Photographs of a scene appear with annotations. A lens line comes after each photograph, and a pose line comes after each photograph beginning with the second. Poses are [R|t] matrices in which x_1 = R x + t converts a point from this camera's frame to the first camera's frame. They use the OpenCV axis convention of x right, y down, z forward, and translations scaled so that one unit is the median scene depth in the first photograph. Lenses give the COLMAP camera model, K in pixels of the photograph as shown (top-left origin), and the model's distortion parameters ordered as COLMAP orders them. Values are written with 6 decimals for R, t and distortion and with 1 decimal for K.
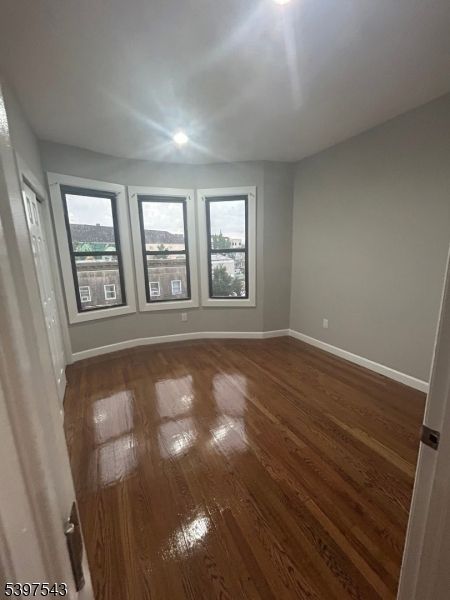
lens RADIAL K [[241.1, 0, 224.4], [0, 241.1, 299.9], [0, 0, 1]] dist [-0.002174, 0.000092]
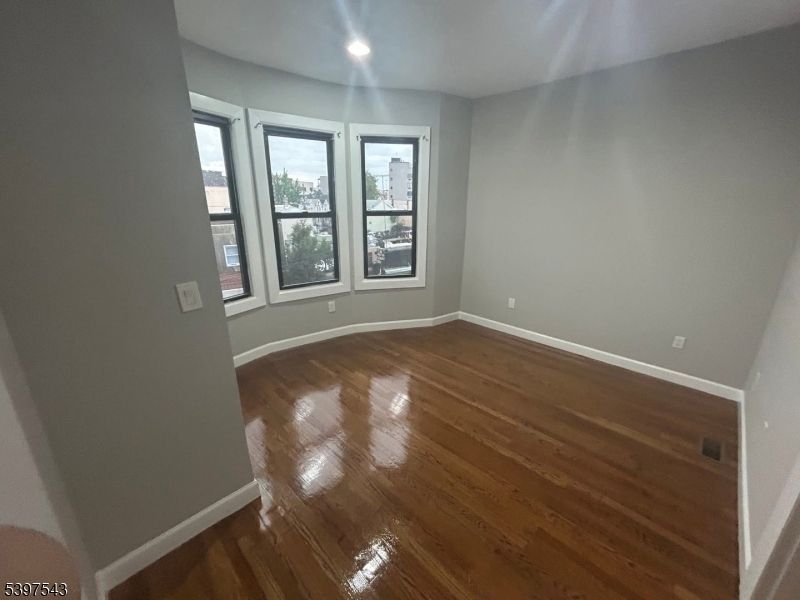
lens RADIAL K [[321.5, 0, 397.2], [0, 321.5, 299.8], [0, 0, 1]] dist [-0.002174, 0.000092]
pose [[0.951850, -0.066885, 0.299180, -0.286051], [0.036738, 0.993763, 0.105283, -0.045501], [-0.304356, -0.089222, 0.948371, 0.036973]]
